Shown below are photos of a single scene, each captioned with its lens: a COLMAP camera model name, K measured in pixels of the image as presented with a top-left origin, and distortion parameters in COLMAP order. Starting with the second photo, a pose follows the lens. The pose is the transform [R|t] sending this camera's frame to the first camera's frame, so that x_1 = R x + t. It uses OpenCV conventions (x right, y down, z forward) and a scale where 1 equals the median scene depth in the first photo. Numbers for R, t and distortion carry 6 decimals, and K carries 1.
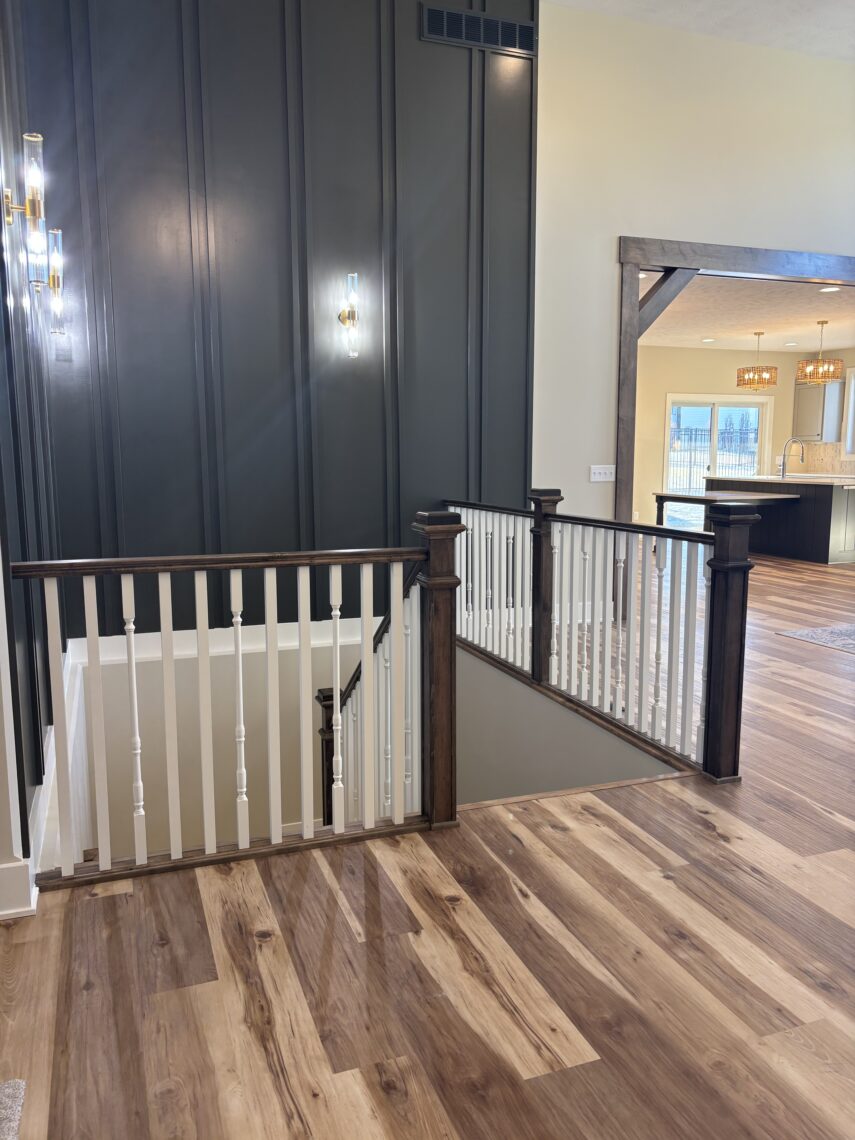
lens RADIAL K [[862.4, 0, 422.4], [0, 862.4, 578.7], [0, 0, 1]] dist [0.009299, -0.022313]
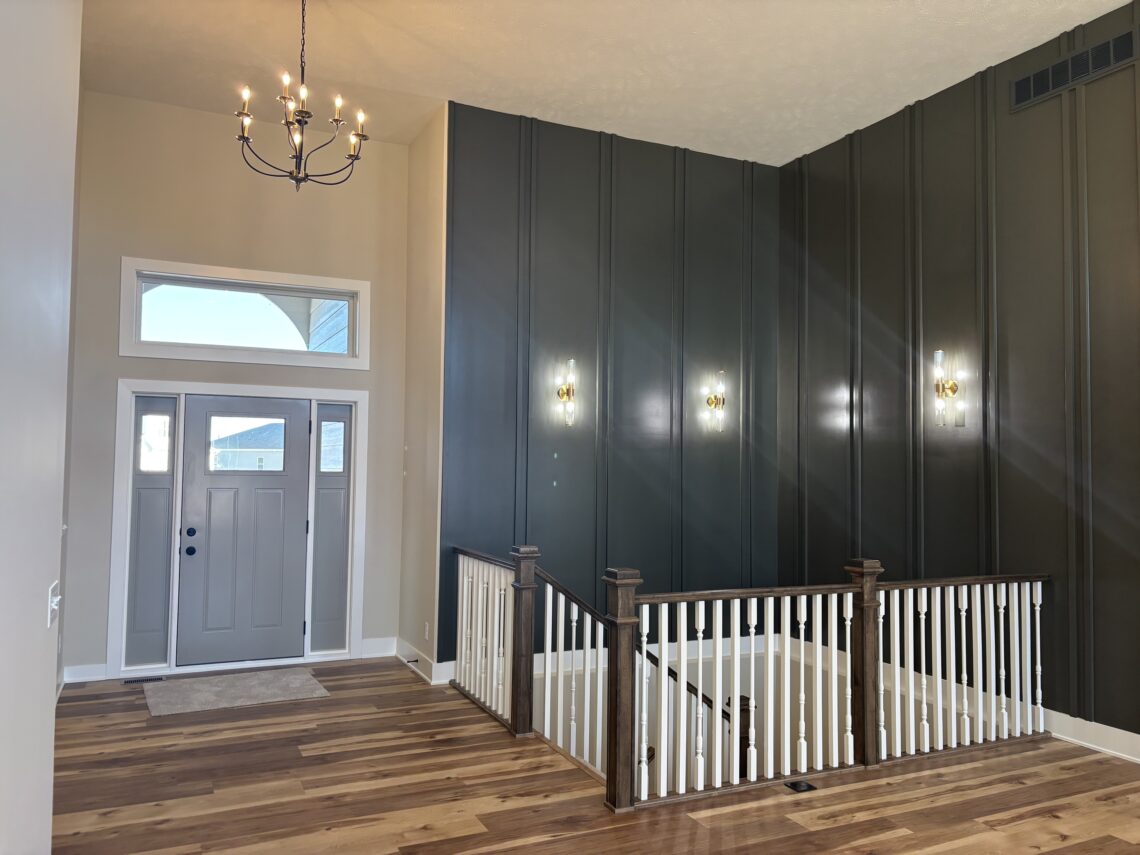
lens RADIAL K [[862.4, 0, 551.8], [0, 862.4, 421.2], [0, 0, 1]] dist [0.009299, -0.022313]
pose [[0.078945, -0.050892, -0.995579, 1.108609], [-0.160695, 0.984985, -0.063093, -0.139390], [0.983842, 0.164966, 0.069581, 0.547481]]
